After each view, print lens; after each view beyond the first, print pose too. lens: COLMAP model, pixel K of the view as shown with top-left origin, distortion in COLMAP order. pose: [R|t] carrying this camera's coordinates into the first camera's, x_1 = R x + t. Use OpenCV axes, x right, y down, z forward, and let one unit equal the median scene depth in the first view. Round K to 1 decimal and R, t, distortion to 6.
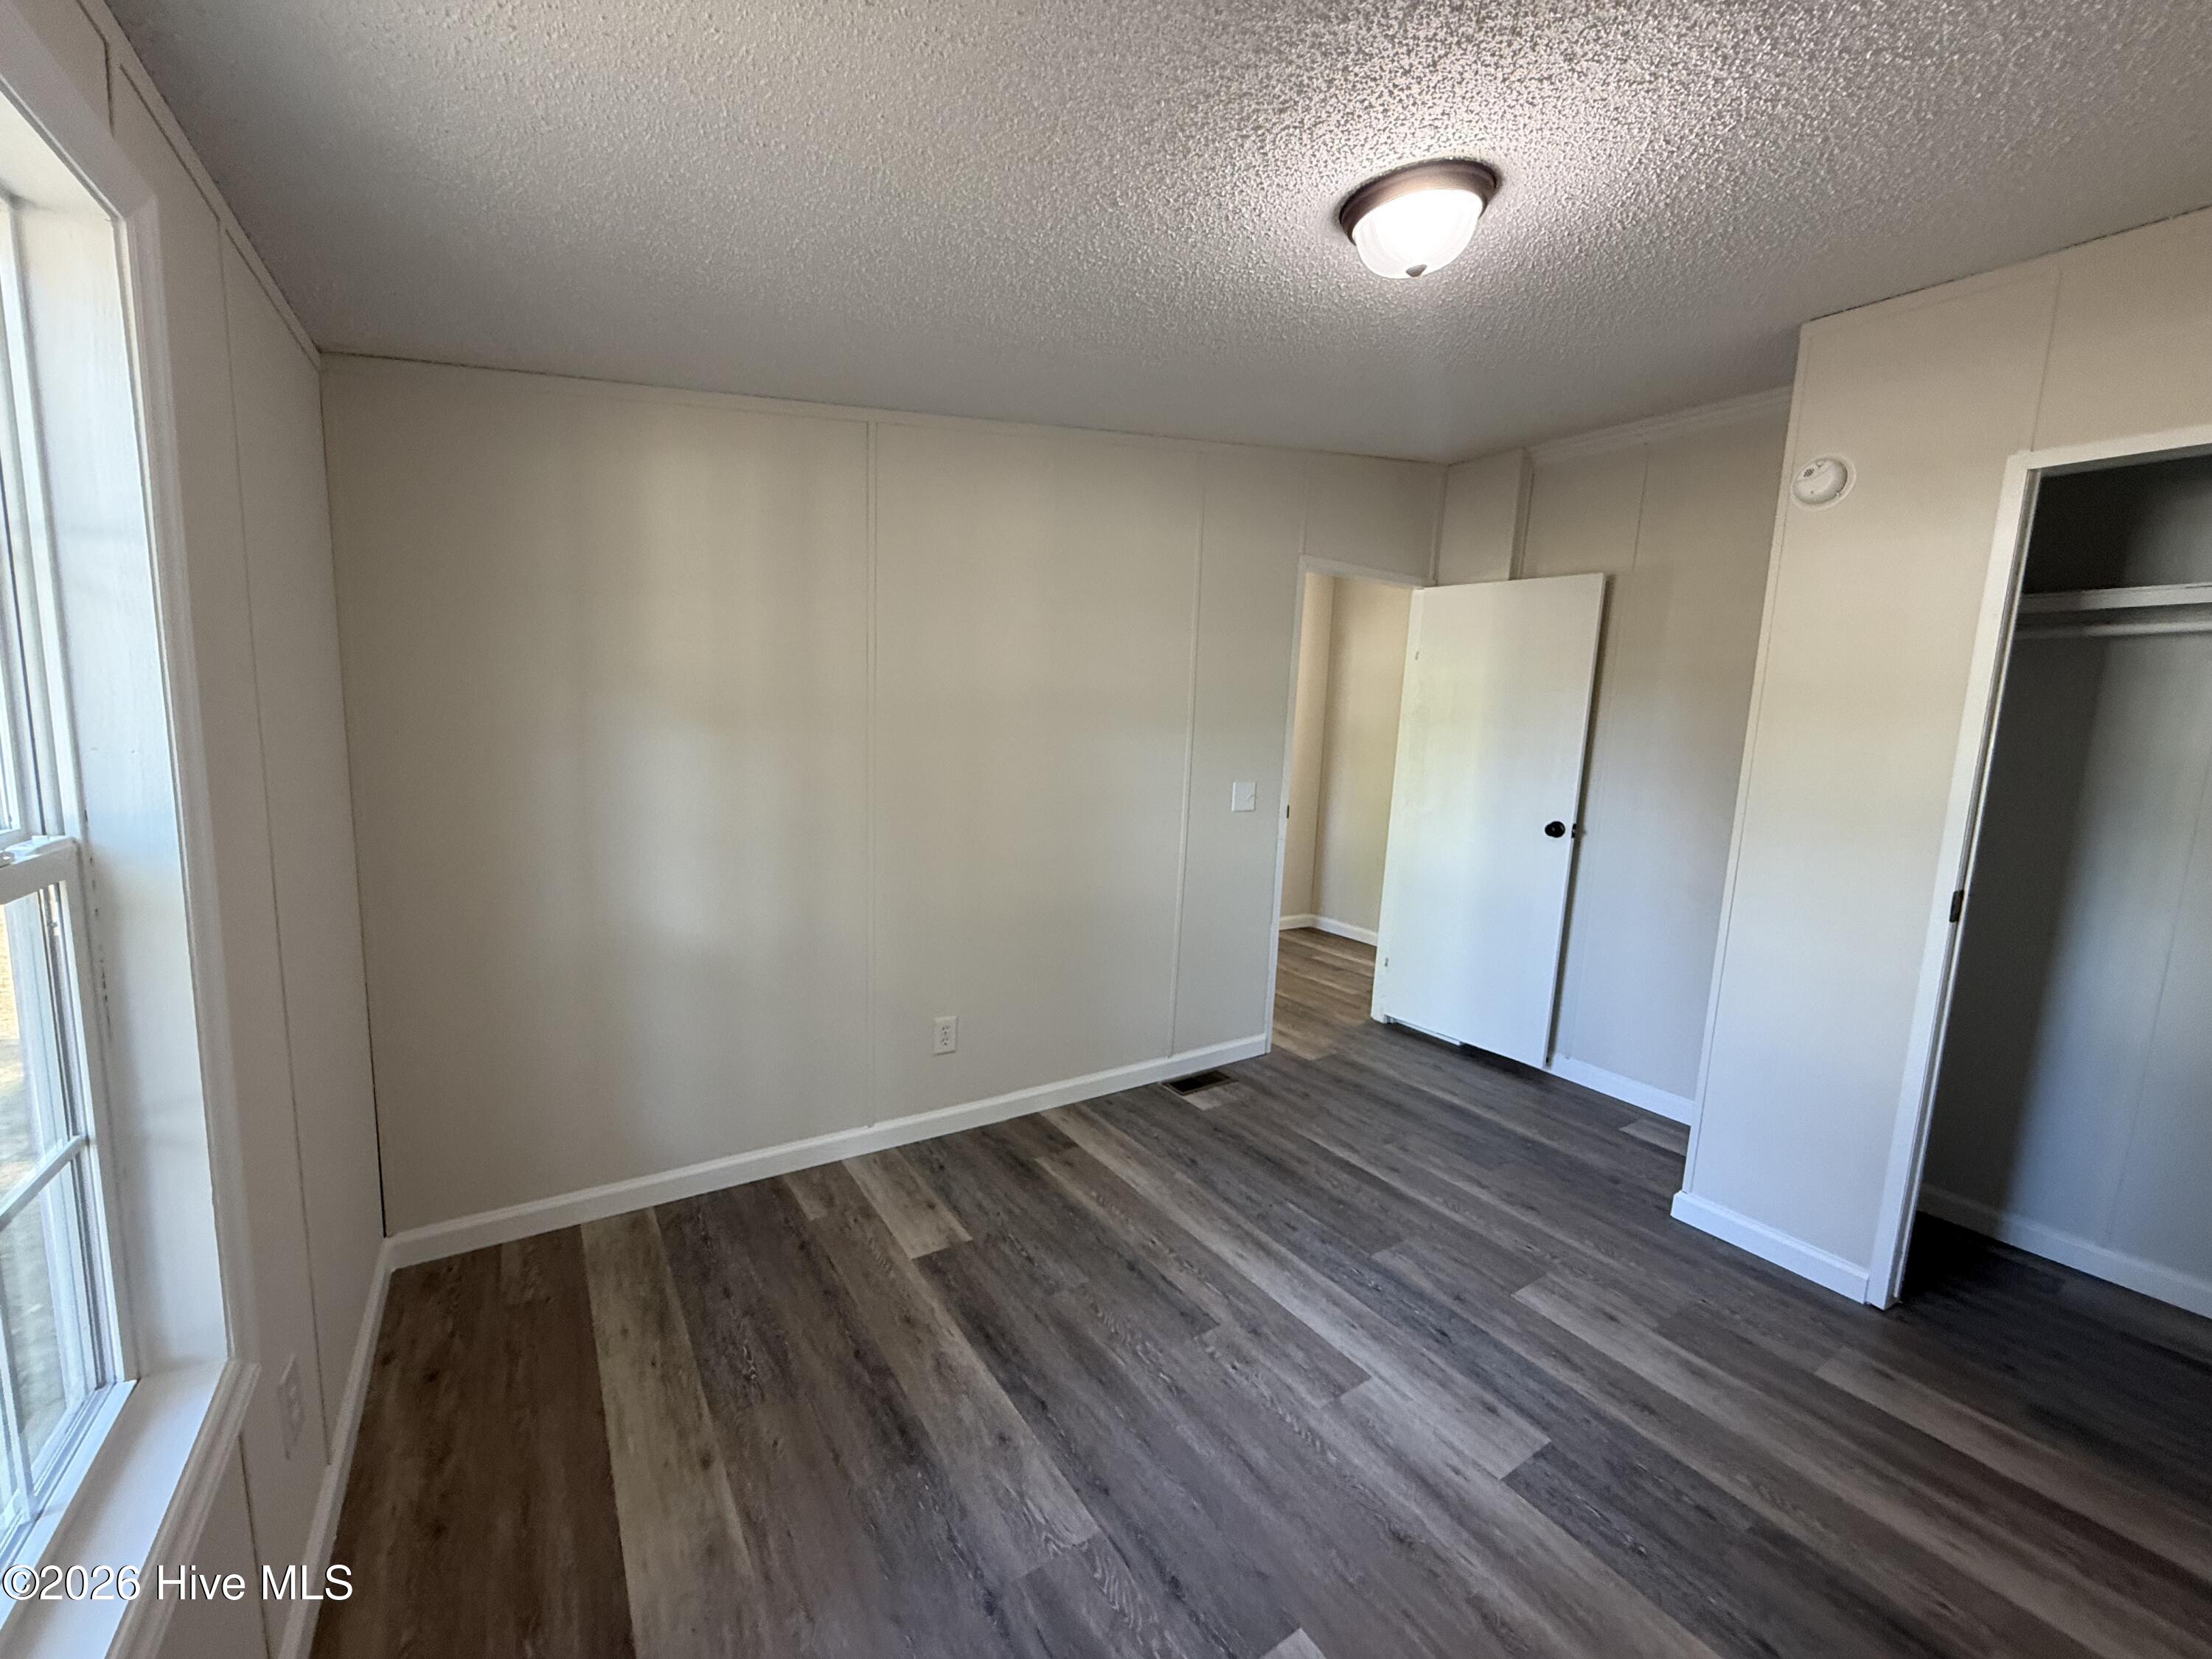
lens RADIAL K [[881.3, 0, 1108.1], [0, 881.3, 833.3], [0, 0, 1]] dist [-0.006733, 0.000324]
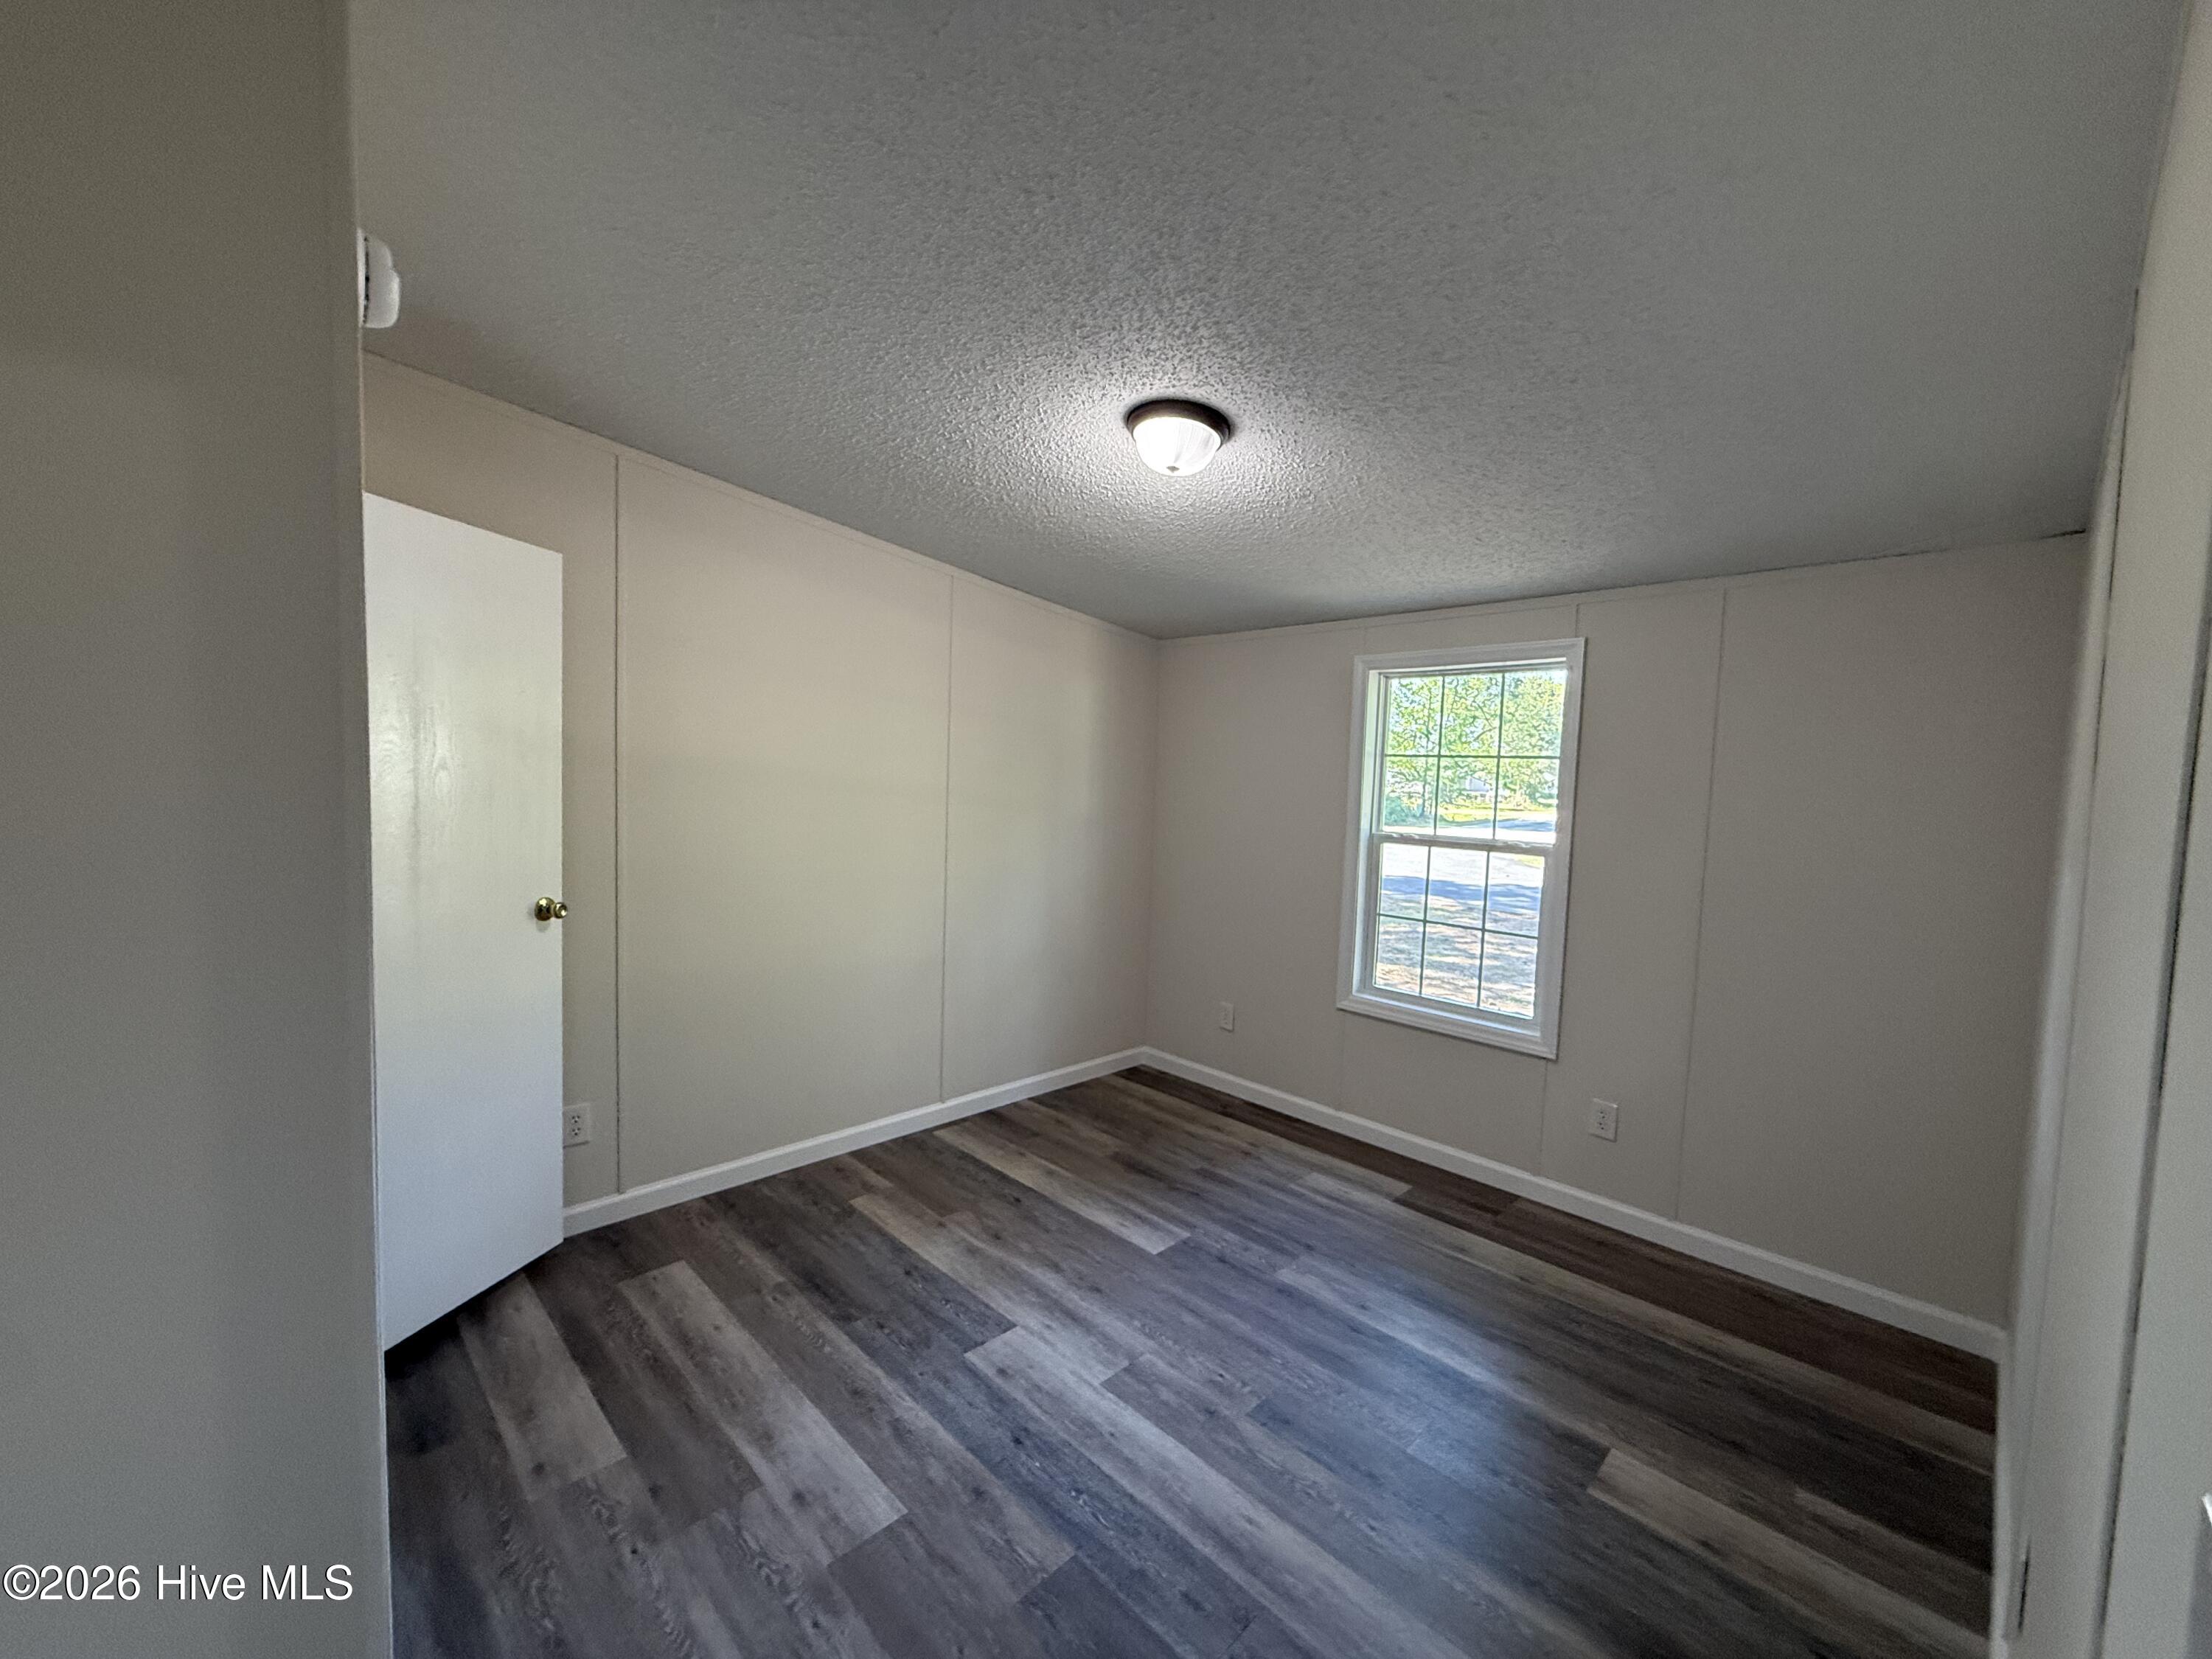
lens RADIAL K [[881.3, 0, 1100.8], [0, 881.3, 825.6], [0, 0, 1]] dist [-0.006733, 0.000324]
pose [[-0.980226, -0.053498, -0.190514, 0.531926], [-0.089669, 0.978328, 0.186638, -0.260468], [0.176401, 0.200031, -0.963779, 1.871242]]
